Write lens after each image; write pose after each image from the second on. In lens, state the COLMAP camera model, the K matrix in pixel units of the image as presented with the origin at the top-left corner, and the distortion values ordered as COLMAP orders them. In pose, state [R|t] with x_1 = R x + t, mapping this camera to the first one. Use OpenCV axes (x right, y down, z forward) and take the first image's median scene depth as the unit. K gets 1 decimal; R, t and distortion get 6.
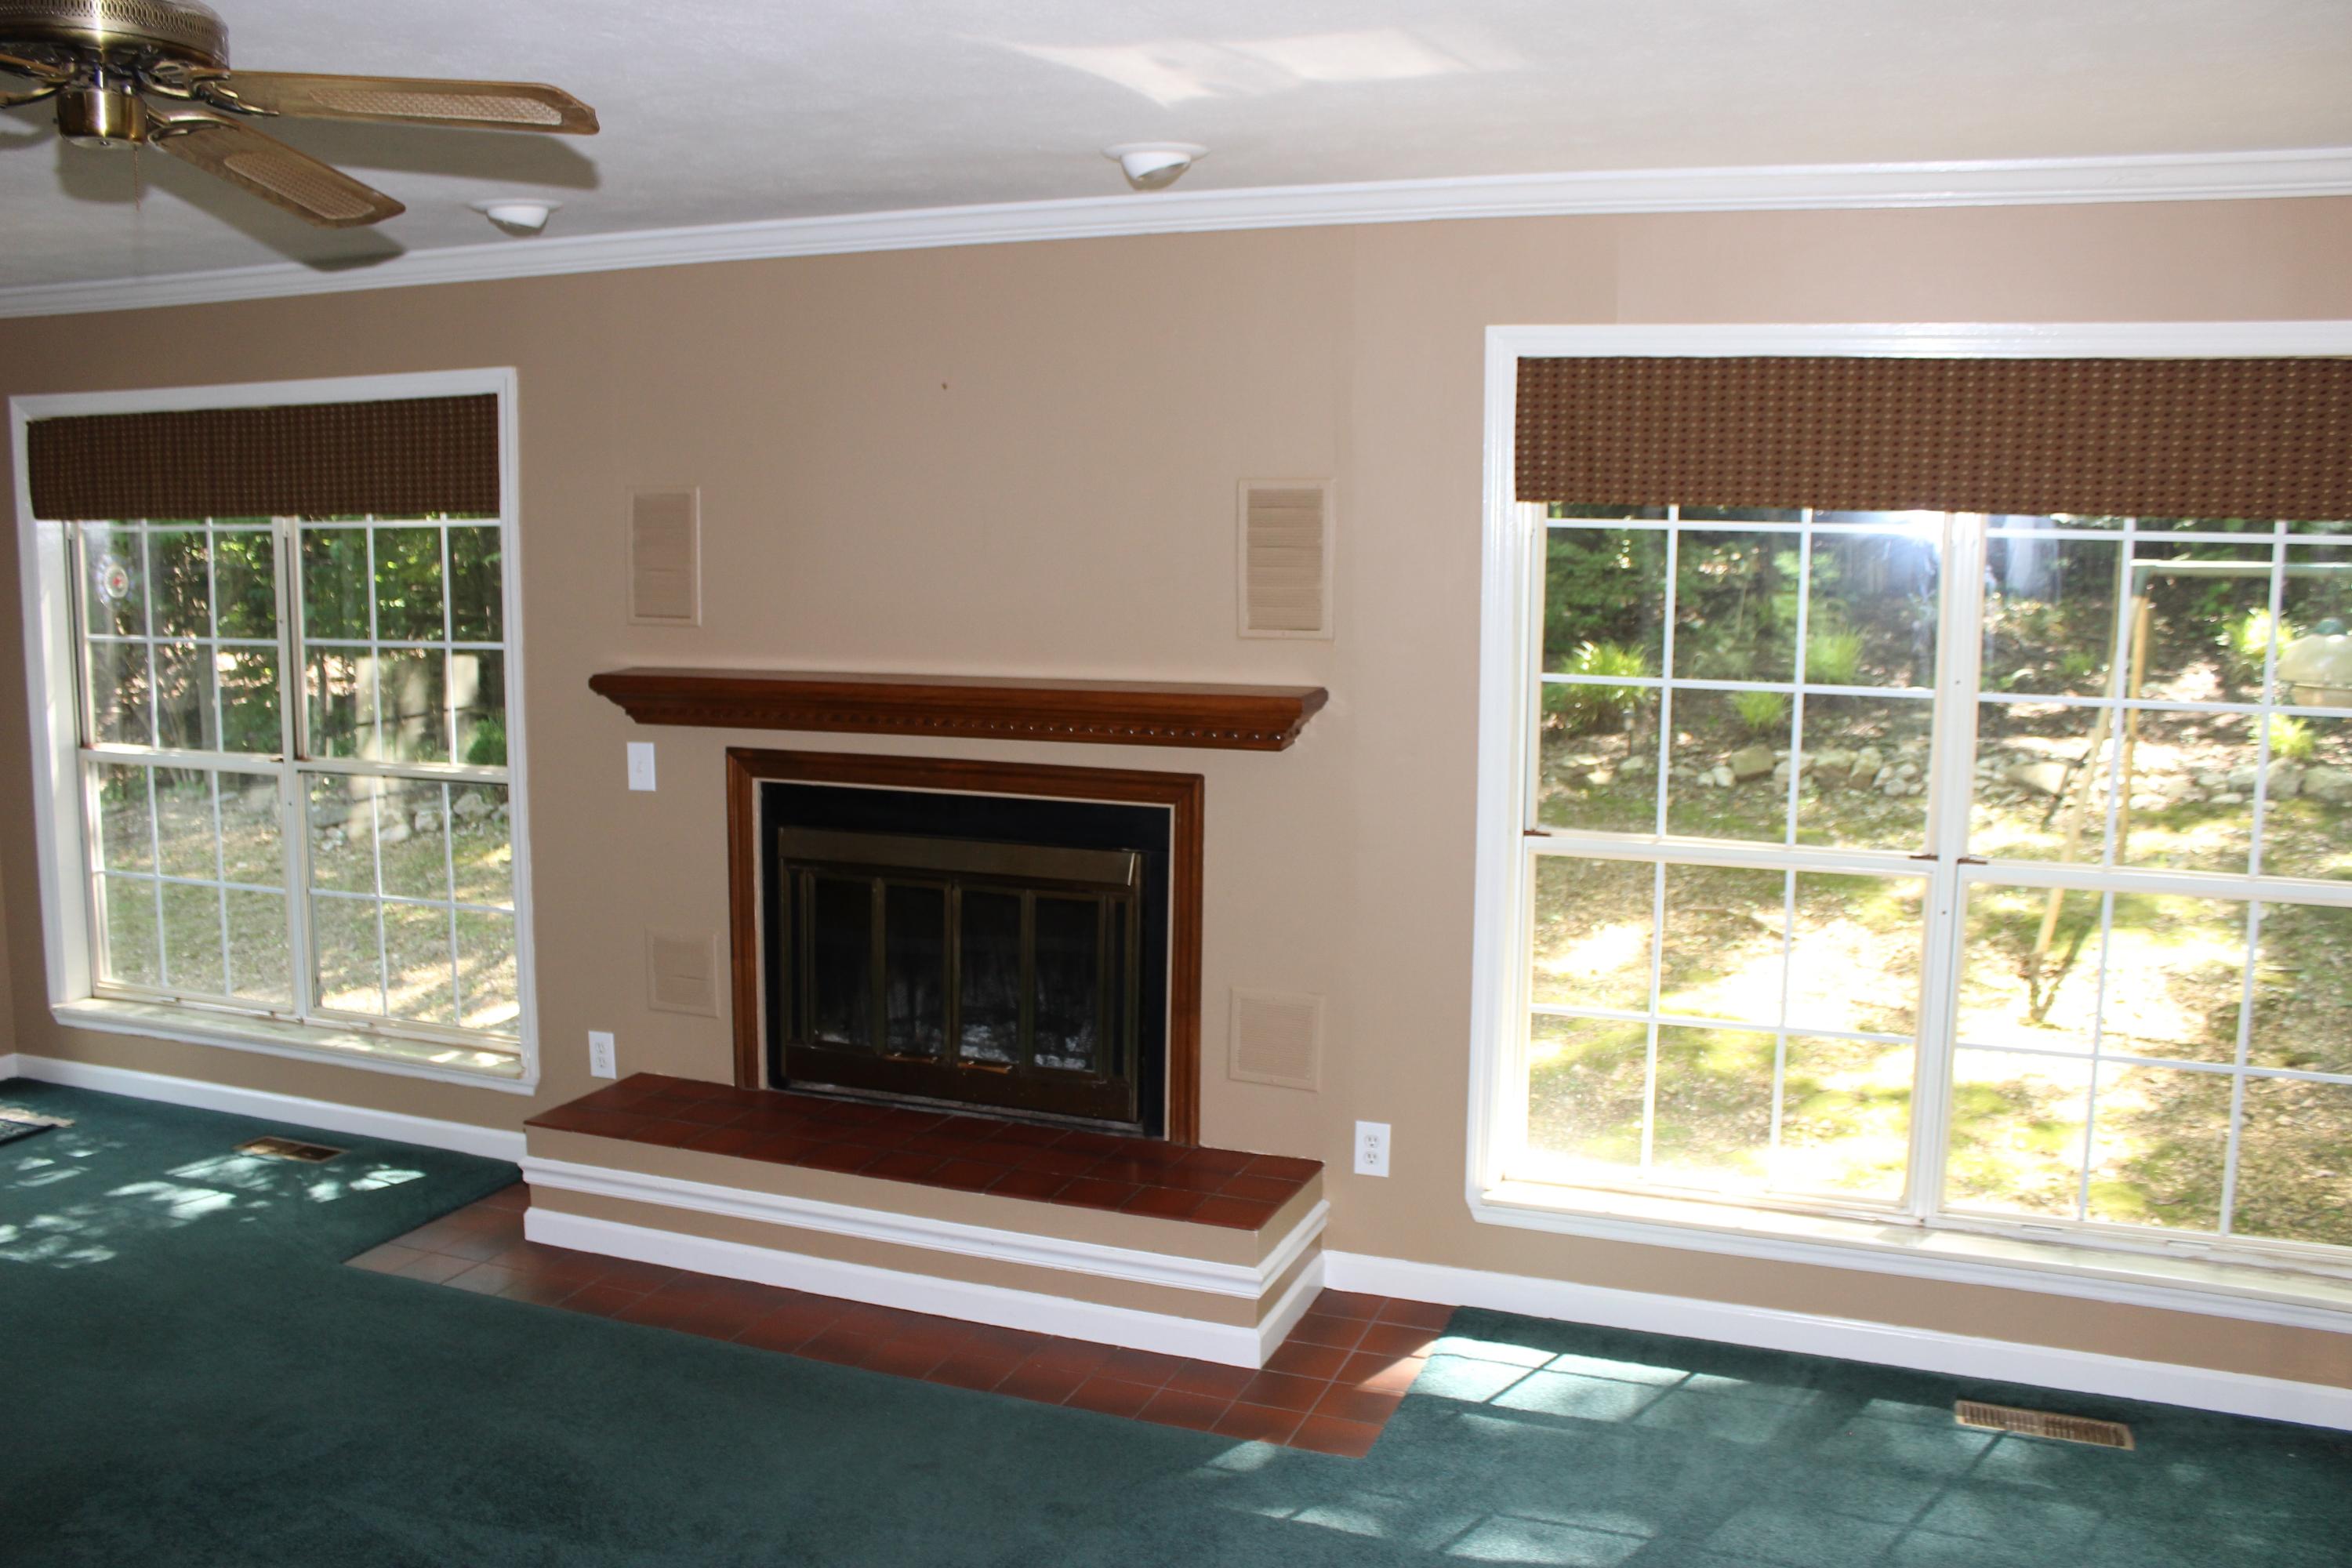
lens RADIAL K [[1955.2, 0, 1176.0], [0, 1955.2, 784.0], [0, 0, 1]] dist [-0.147632, 0.124572]
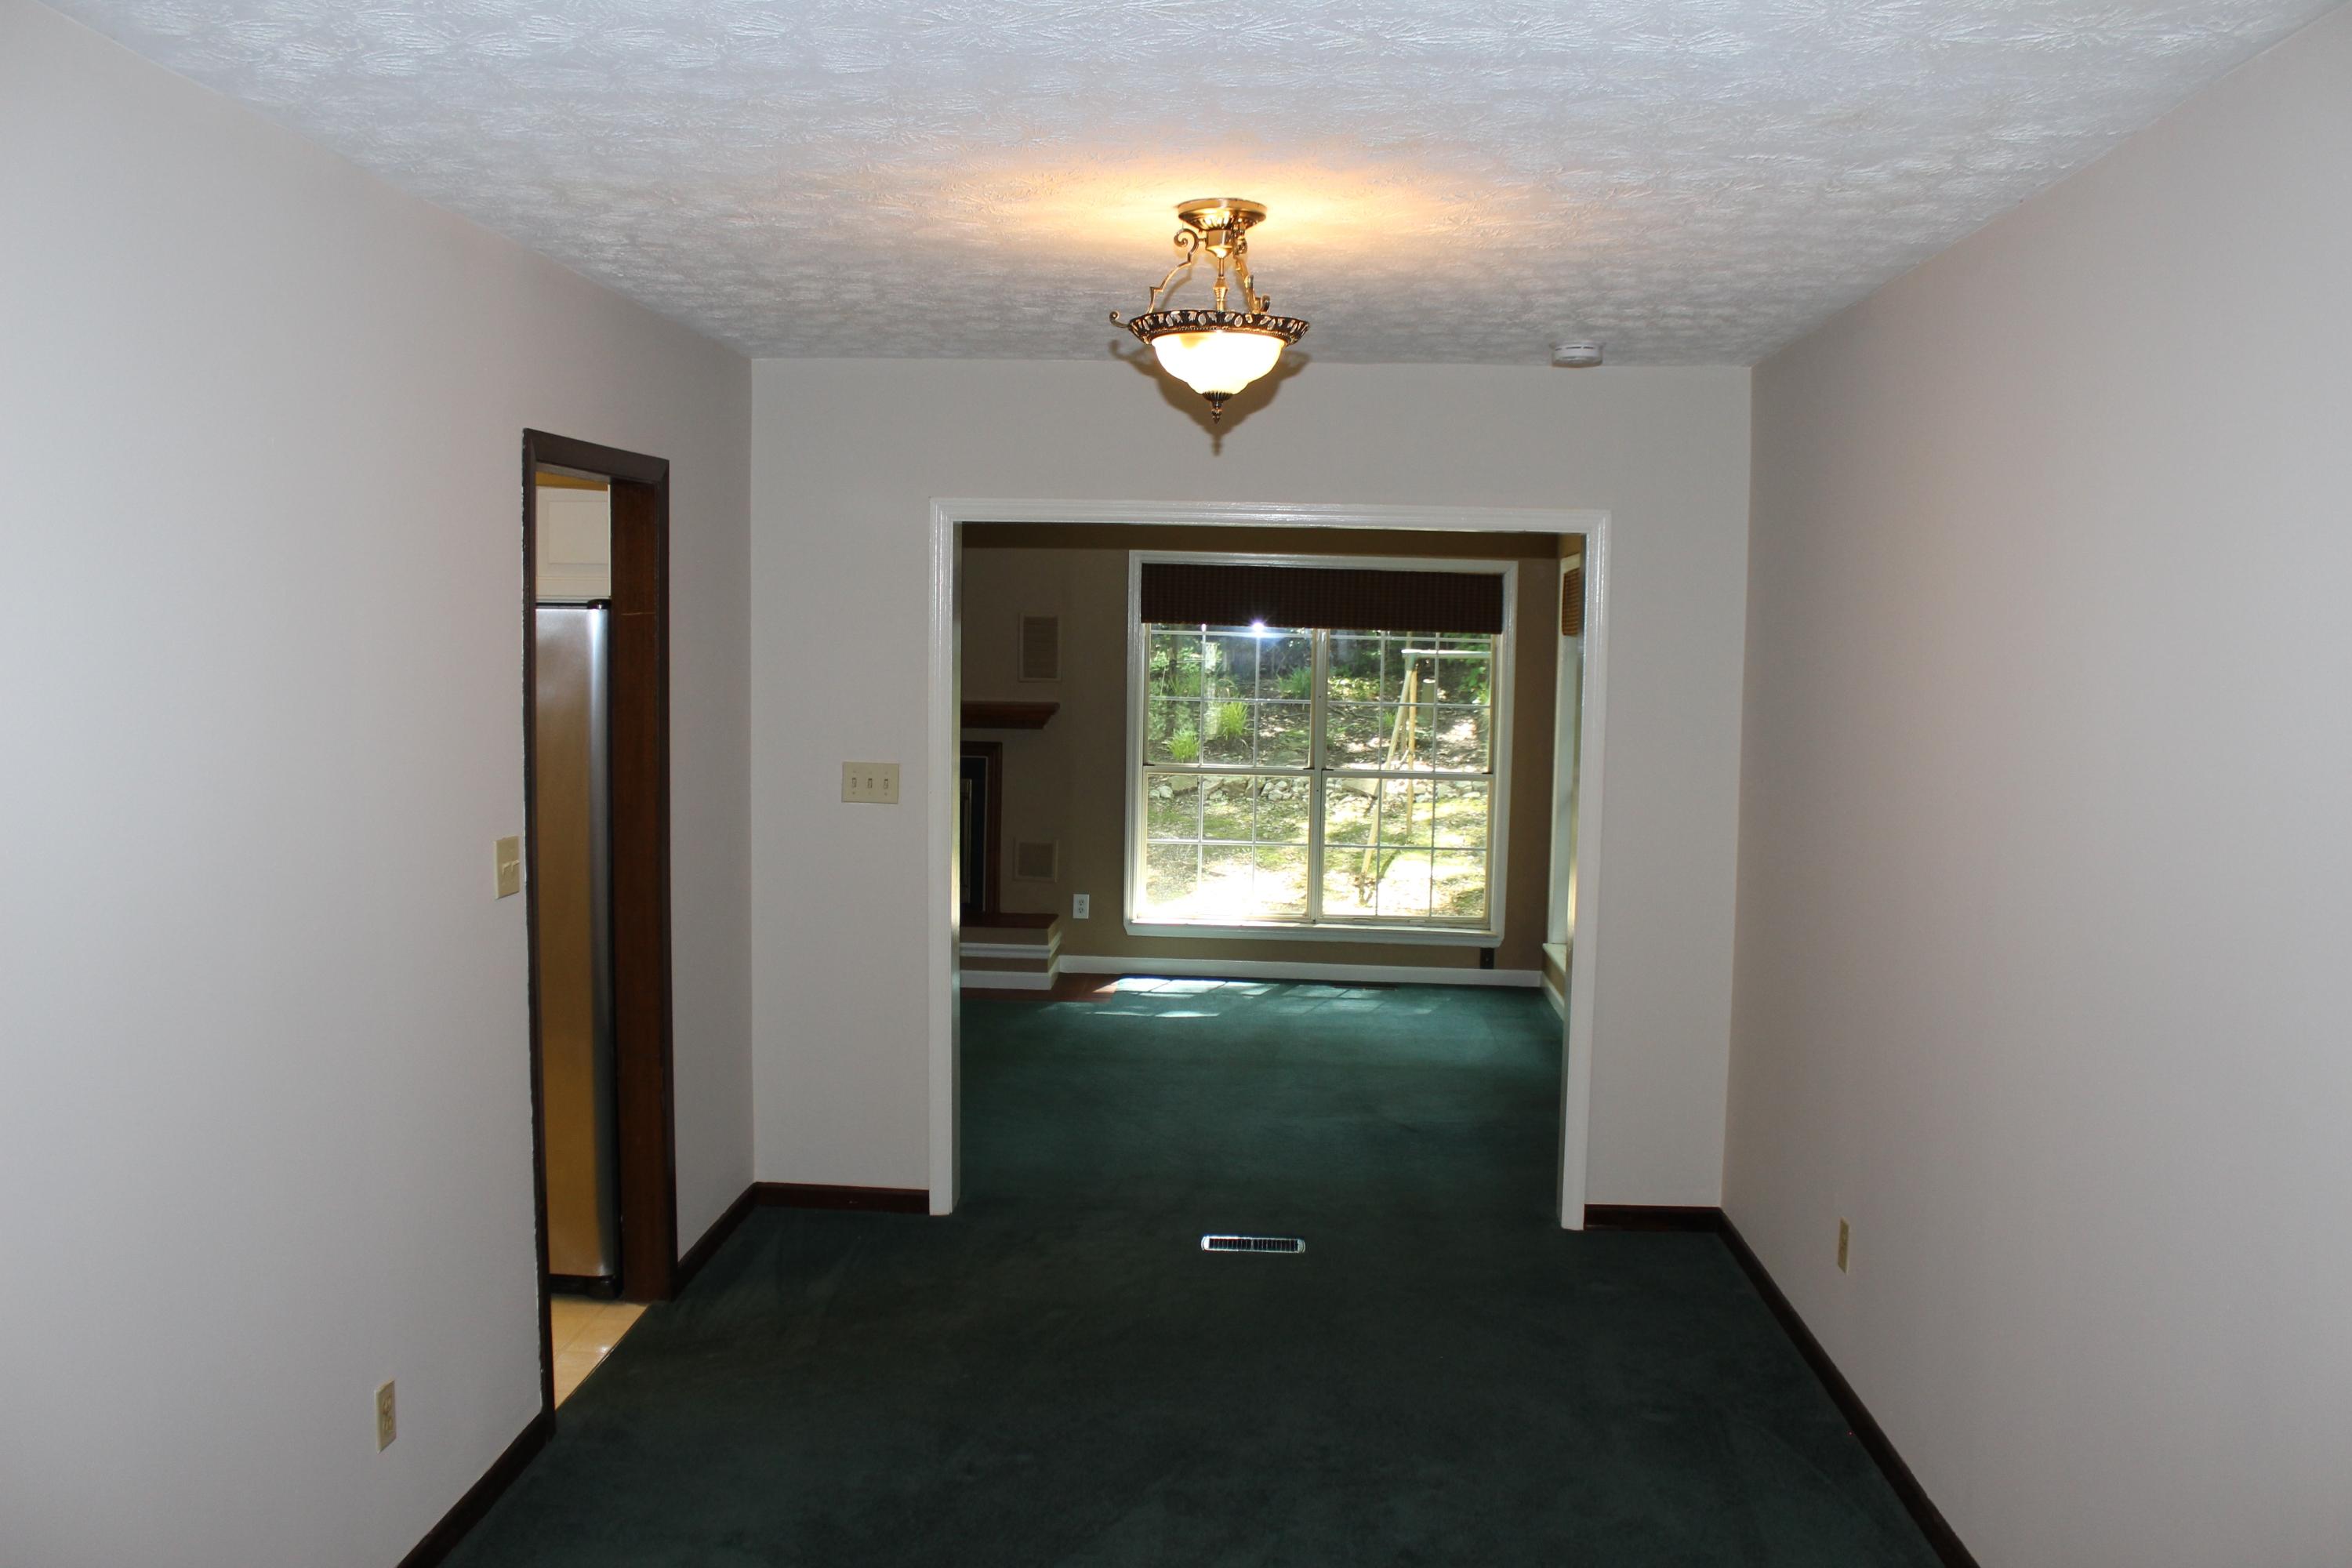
lens RADIAL K [[1955.2, 0, 1176.0], [0, 1955.2, 784.0], [0, 0, 1]] dist [-0.147632, 0.124572]
pose [[0.948067, -0.012060, 0.317841, -0.462726], [0.027006, 0.998725, -0.042657, 0.130468], [-0.316921, 0.049025, 0.947184, -1.074016]]
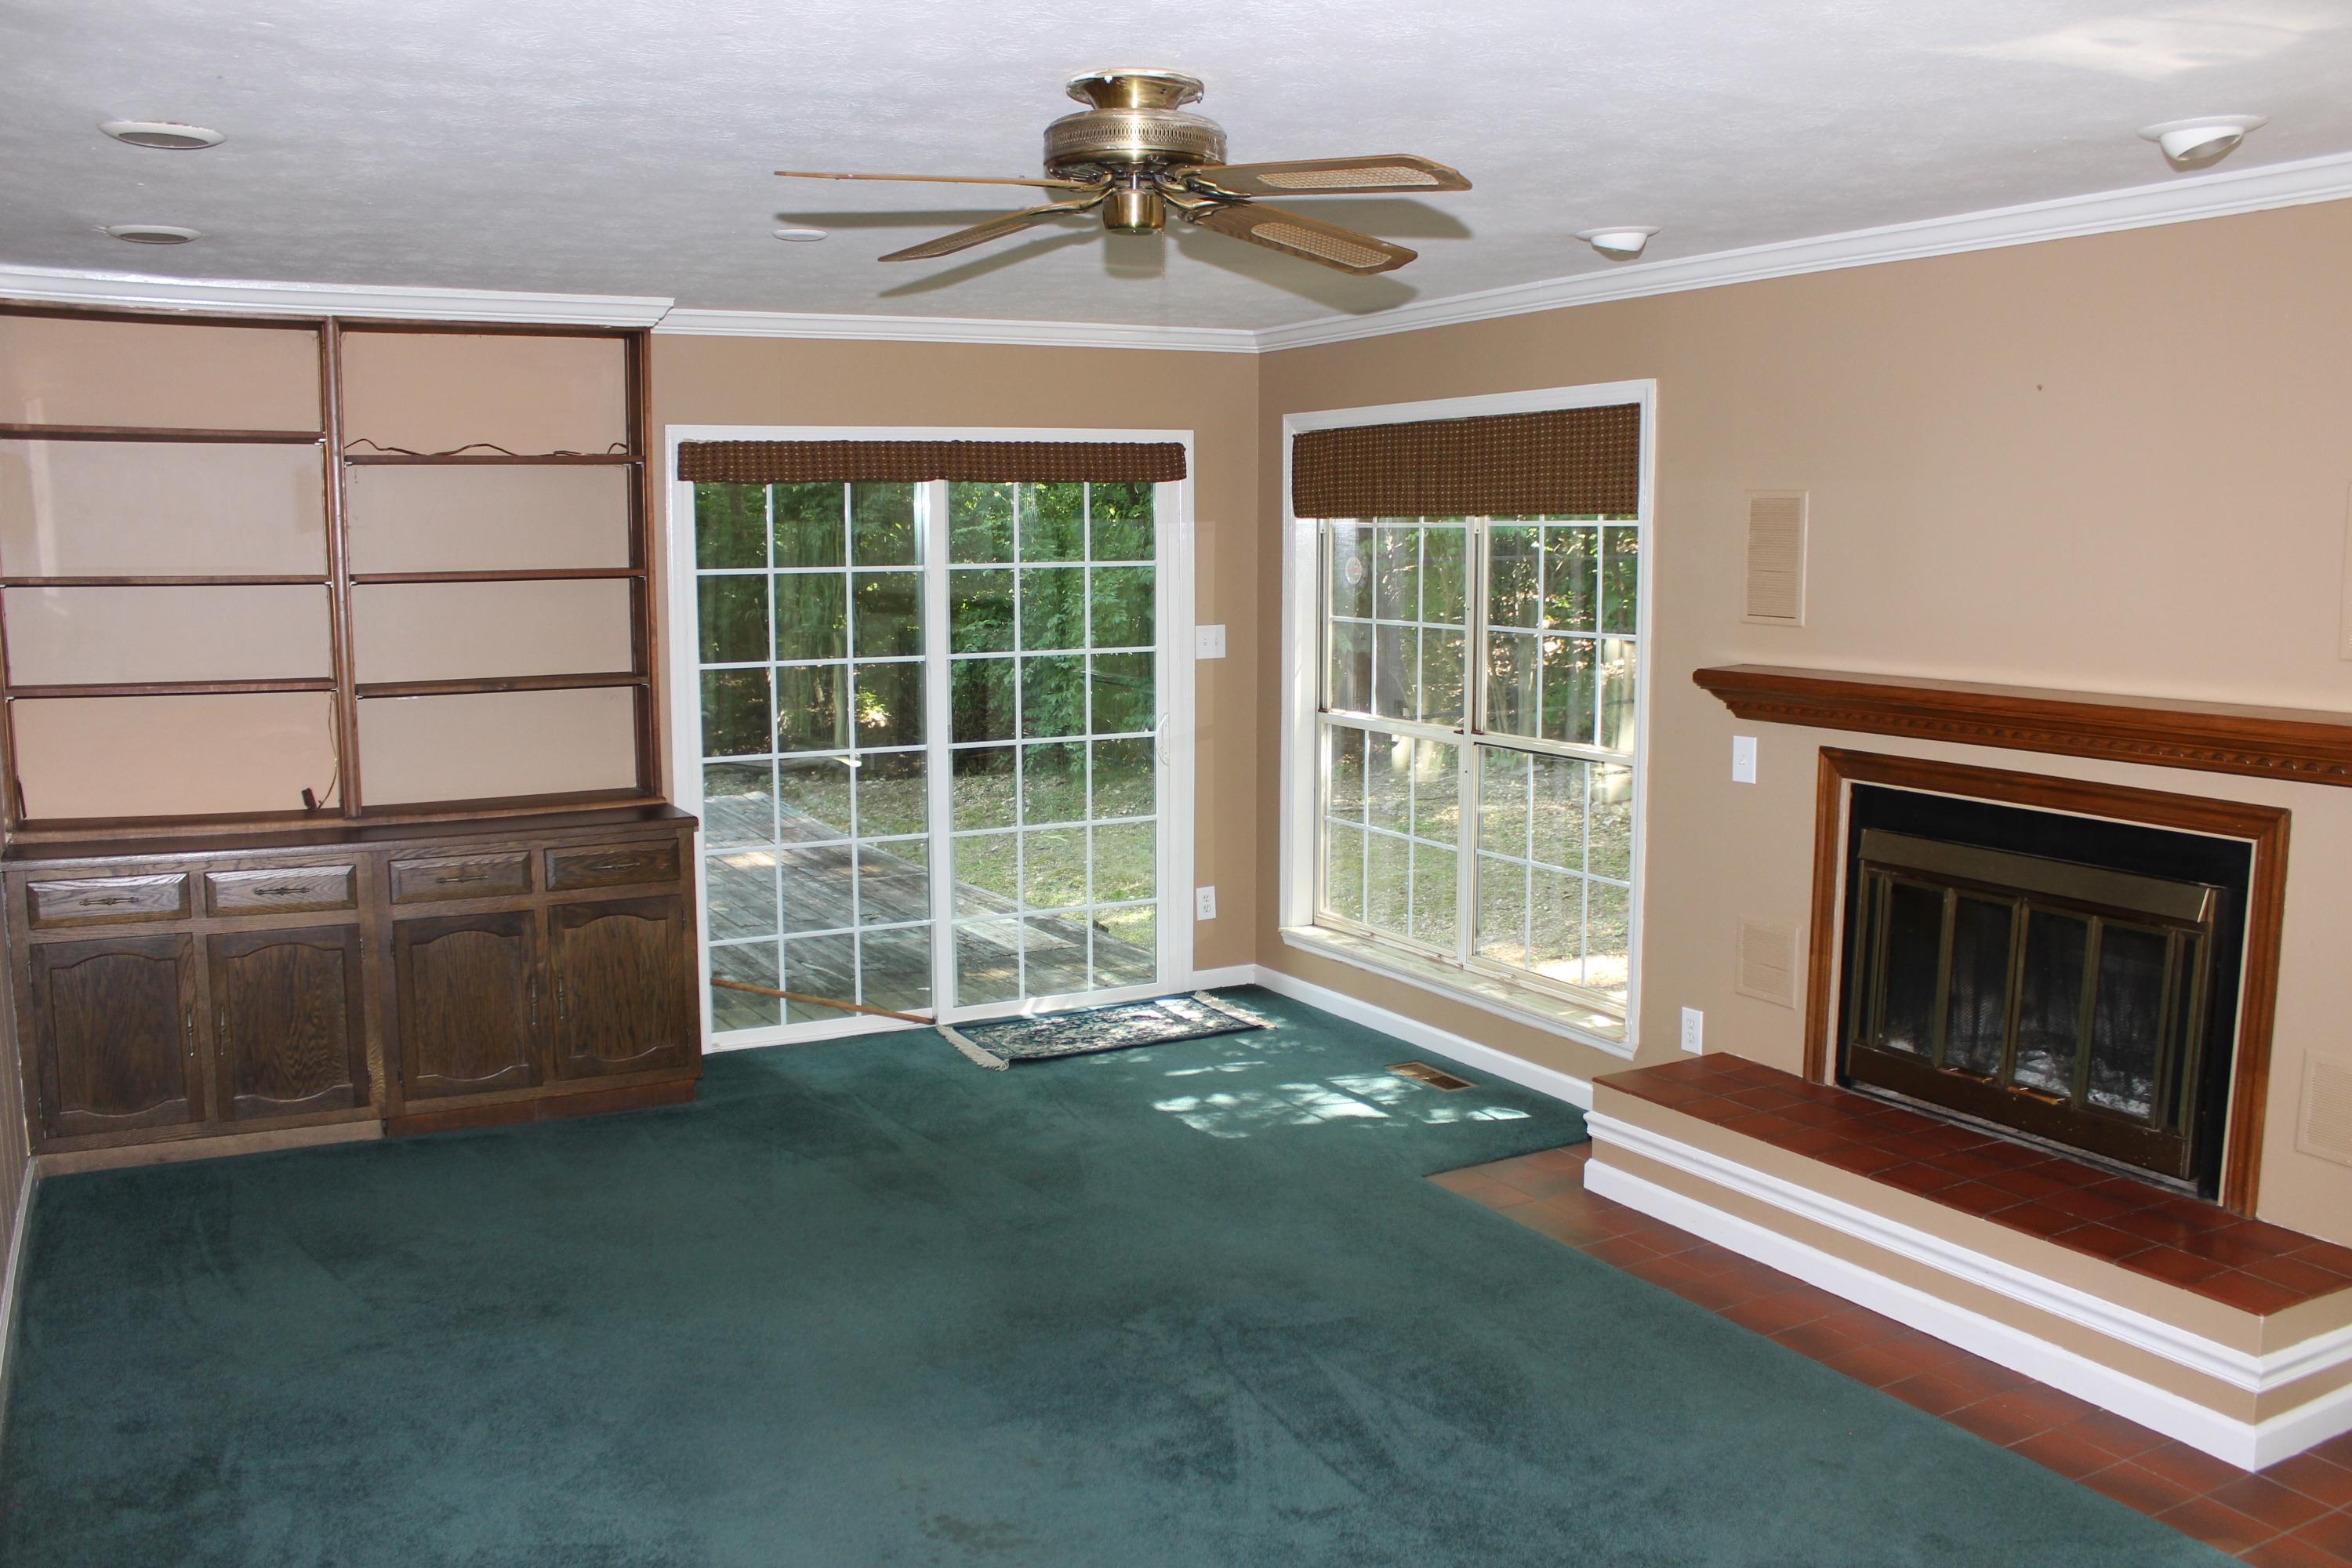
lens RADIAL K [[1955.2, 0, 1176.0], [0, 1955.2, 784.0], [0, 0, 1]] dist [-0.147632, 0.124572]
pose [[0.775674, 0.075379, -0.626616, 0.144505], [-0.074327, 0.996843, 0.027908, -0.002255], [0.626742, 0.024927, 0.778828, -0.000026]]
